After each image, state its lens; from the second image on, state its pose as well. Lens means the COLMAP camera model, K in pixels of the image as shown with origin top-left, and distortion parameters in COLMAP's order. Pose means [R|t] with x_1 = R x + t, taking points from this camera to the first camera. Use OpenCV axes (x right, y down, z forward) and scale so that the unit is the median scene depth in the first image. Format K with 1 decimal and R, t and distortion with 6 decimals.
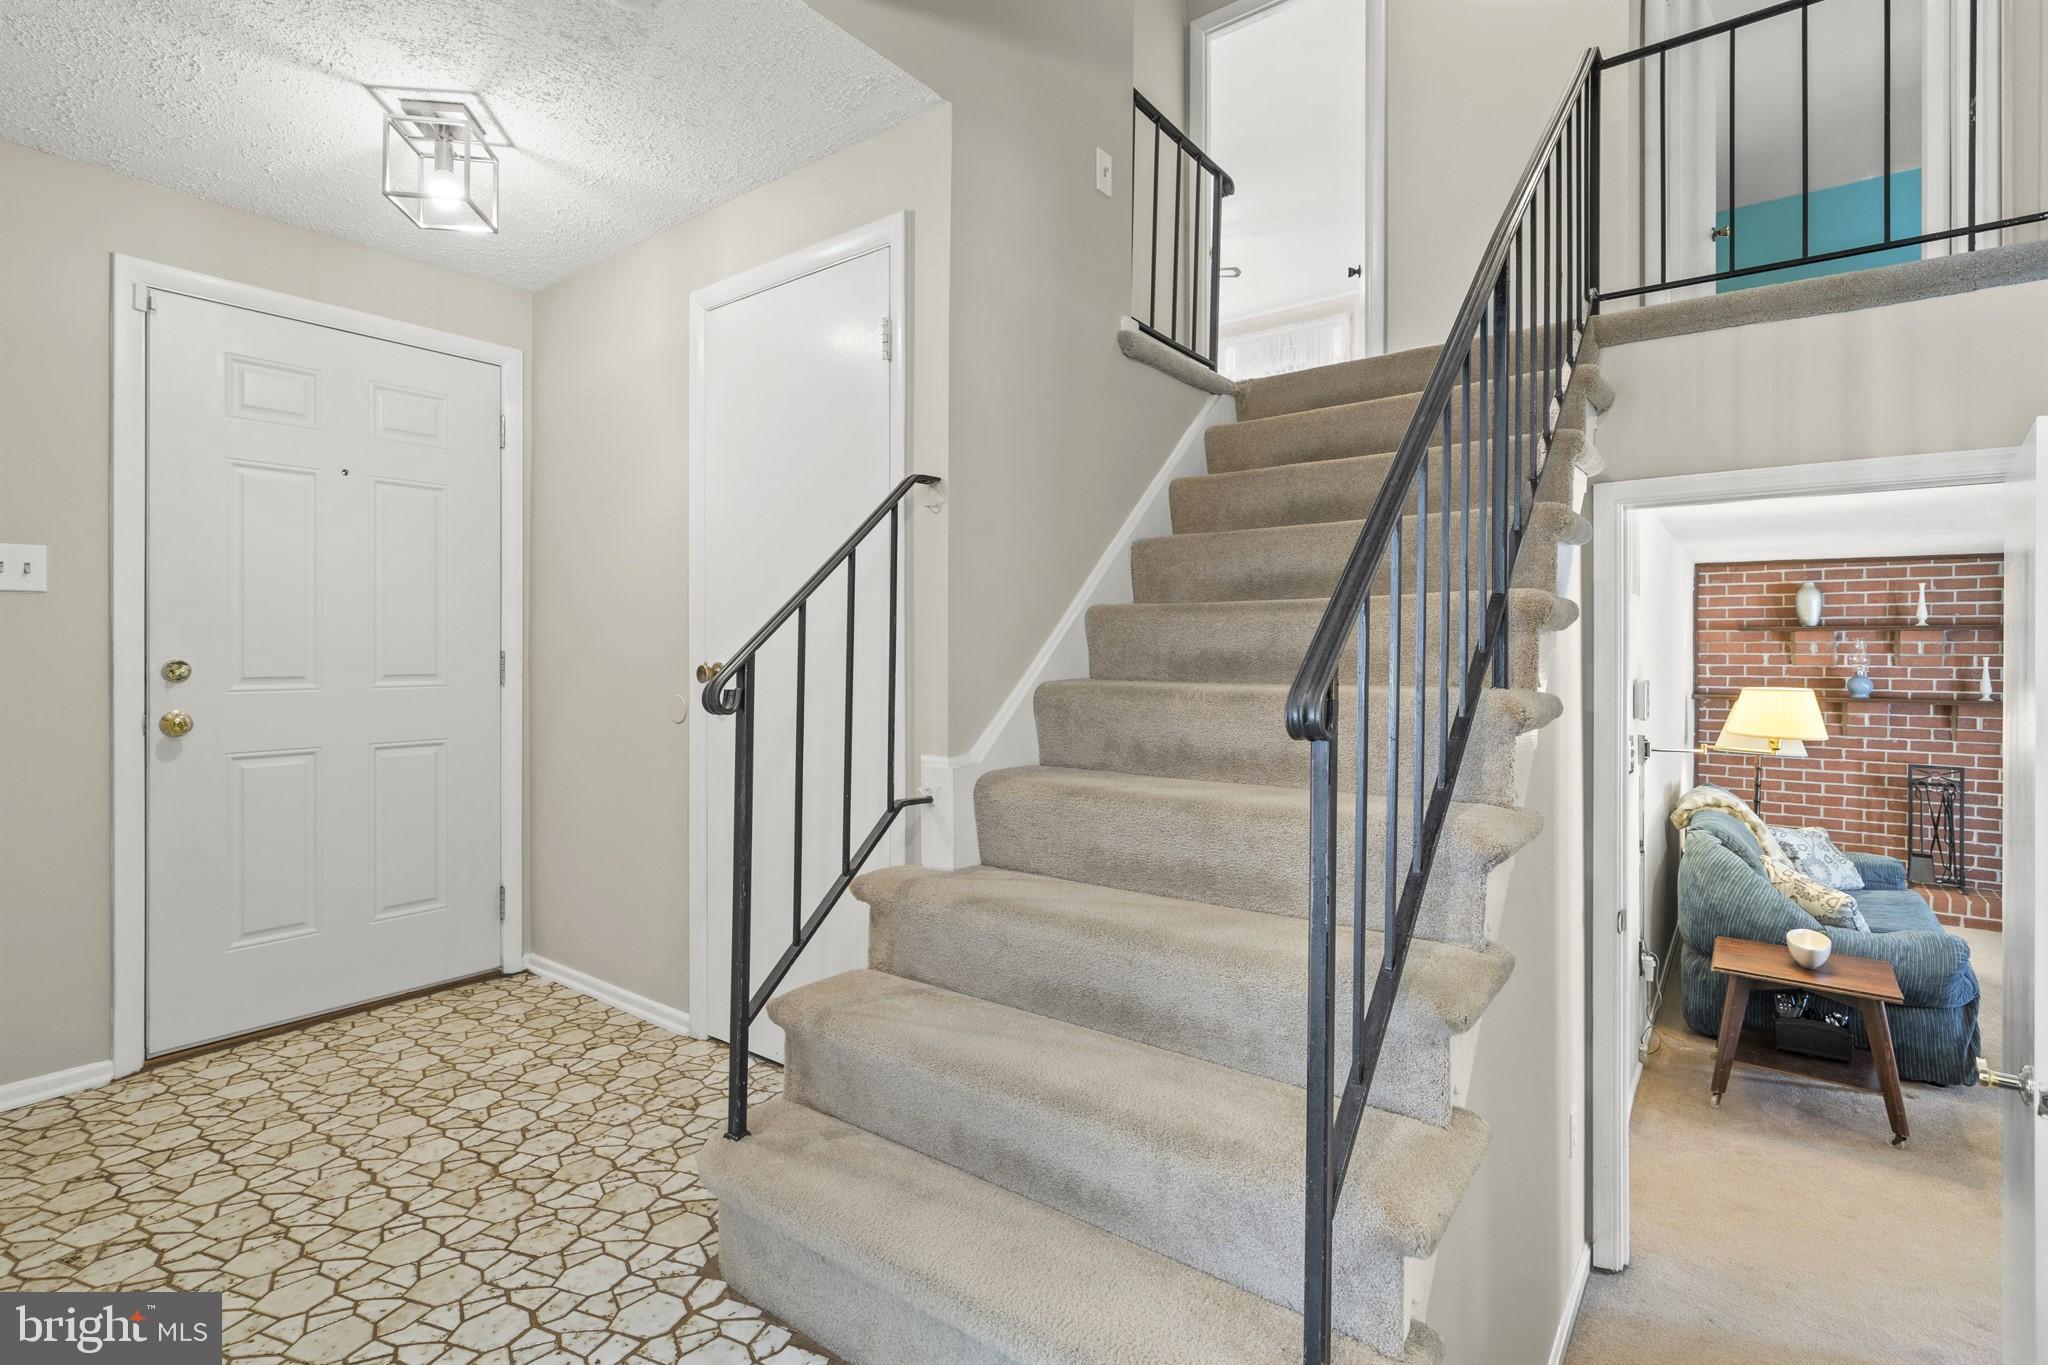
lens RADIAL K [[976.7, 0, 969.2], [0, 976.7, 657.0], [0, 0, 1]] dist [0.003003, 0.000179]
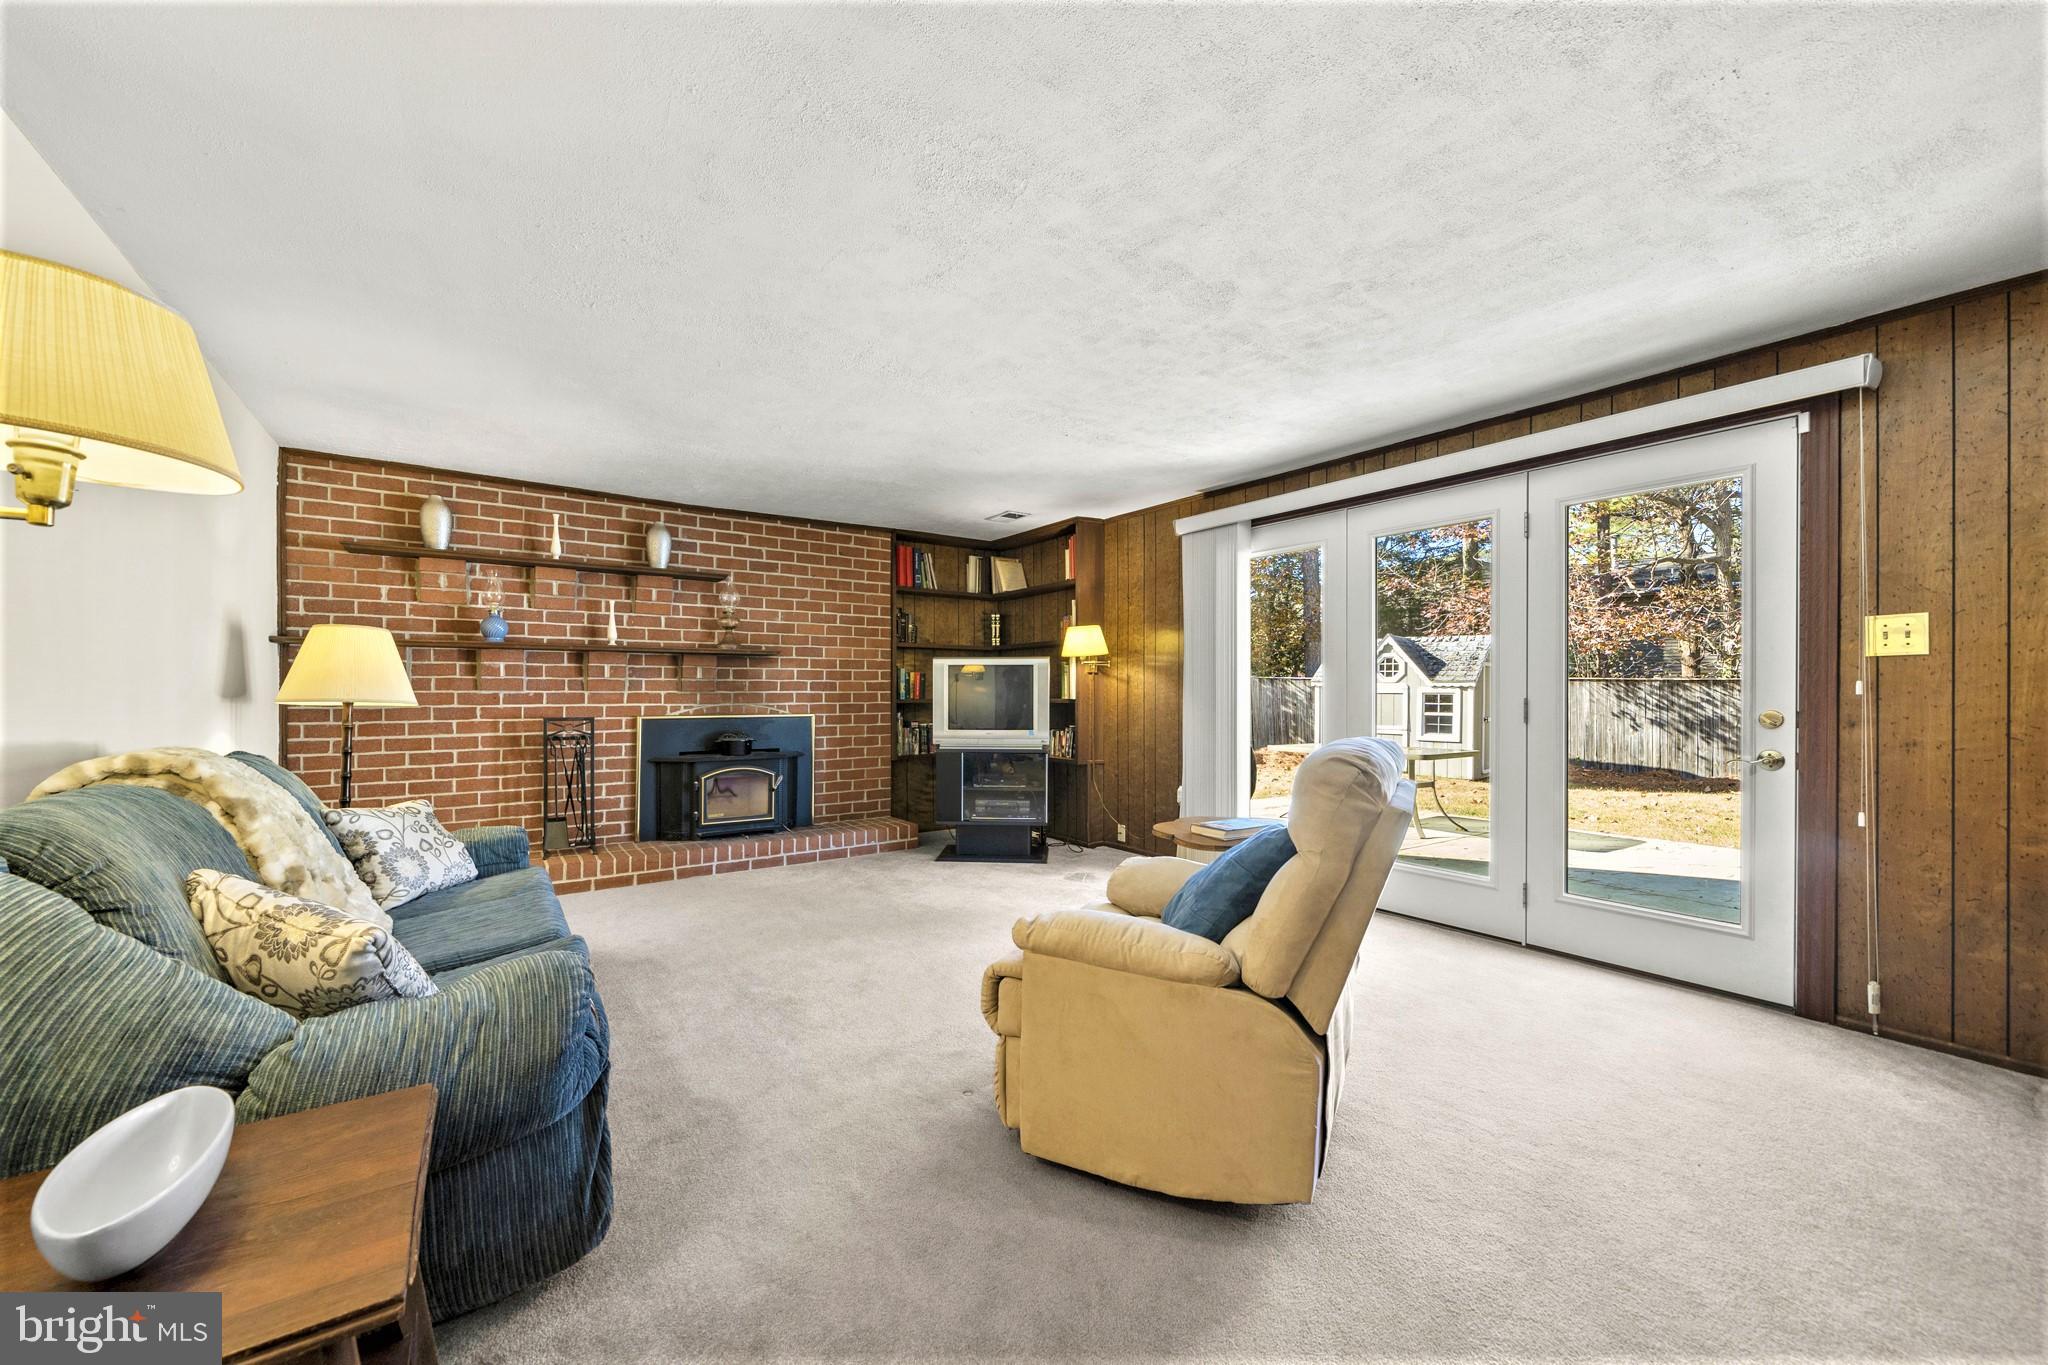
lens RADIAL K [[764.7, 0, 1020.3], [0, 764.7, 689.3], [0, 0, 1]] dist [-0.000829, -0.000031]
pose [[0.270411, 0.004609, 0.962734, 0.804835], [0.006817, 0.999954, -0.006702, 0.177153], [-0.962721, 0.008375, 0.270367, 0.782555]]
